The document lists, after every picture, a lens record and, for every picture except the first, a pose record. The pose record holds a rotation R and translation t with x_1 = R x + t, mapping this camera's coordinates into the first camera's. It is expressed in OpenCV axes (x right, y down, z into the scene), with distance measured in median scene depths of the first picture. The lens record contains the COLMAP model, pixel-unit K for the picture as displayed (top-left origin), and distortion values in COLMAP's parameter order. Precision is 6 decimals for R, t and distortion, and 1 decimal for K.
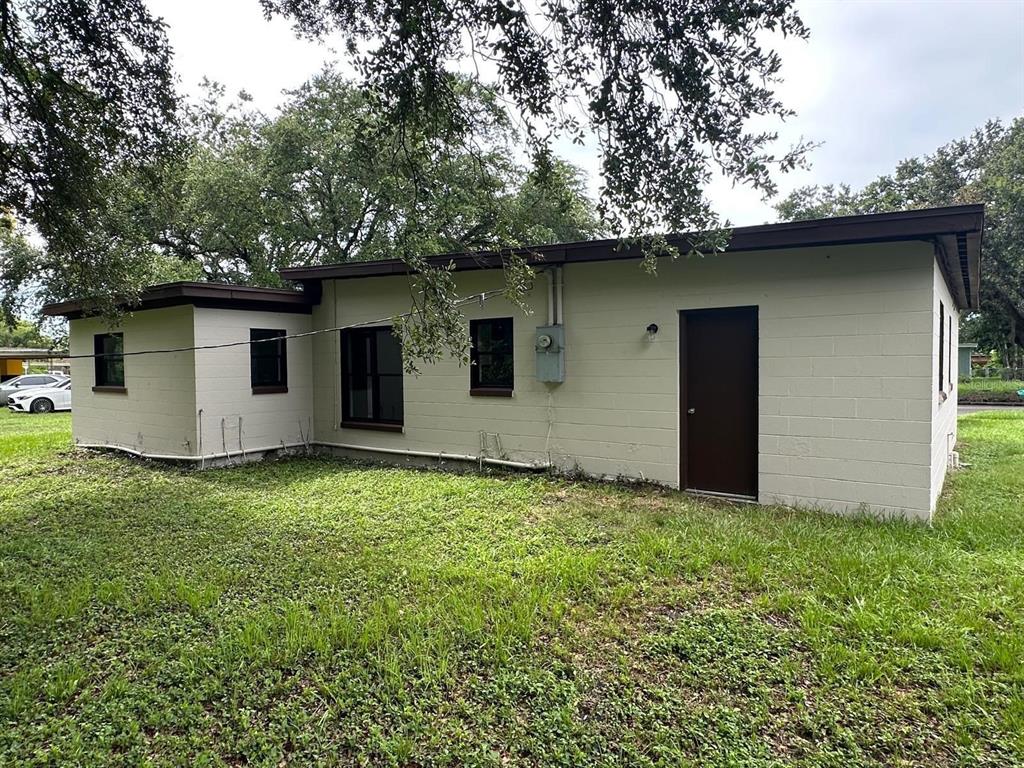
lens RADIAL K [[664.1, 0, 512.0], [0, 664.1, 384.0], [0, 0, 1]] dist [-0.000475, -0.002275]
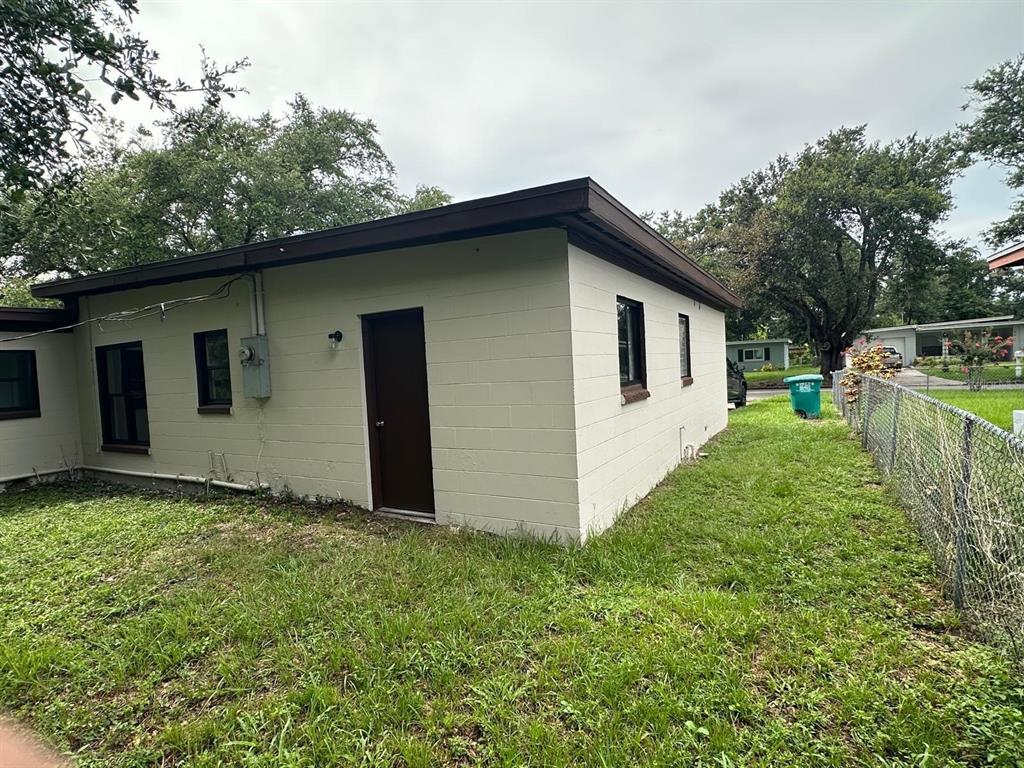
lens RADIAL K [[530.9, 0, 544.5], [0, 530.9, 384.6], [0, 0, 1]] dist [-0.000645, 0.000059]
pose [[0.990861, -0.045284, 0.127060, 0.392984], [0.044712, 0.998973, 0.007353, -0.009074], [-0.127262, -0.001605, 0.991868, 0.231954]]
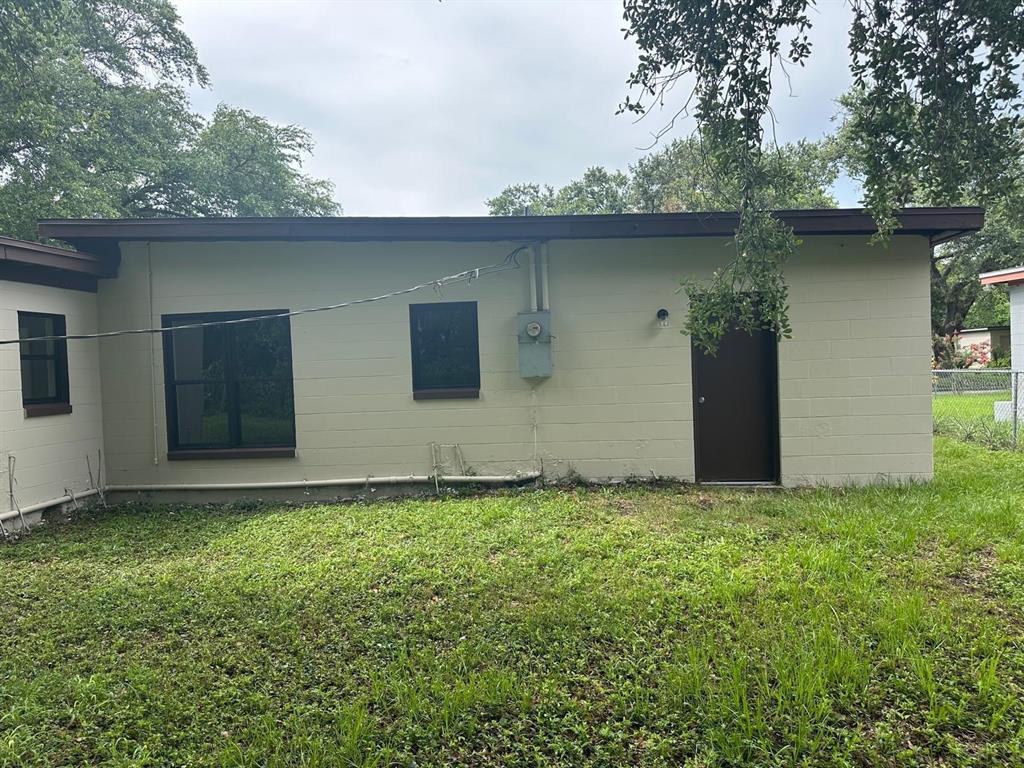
lens RADIAL K [[758.6, 0, 512.0], [0, 758.6, 384.0], [0, 0, 1]] dist [0.125996, -0.198287]
pose [[0.844860, -0.033509, 0.533937, -0.534722], [0.044749, 0.998965, -0.008114, 0.013713], [-0.533112, 0.030748, 0.845486, 0.205076]]
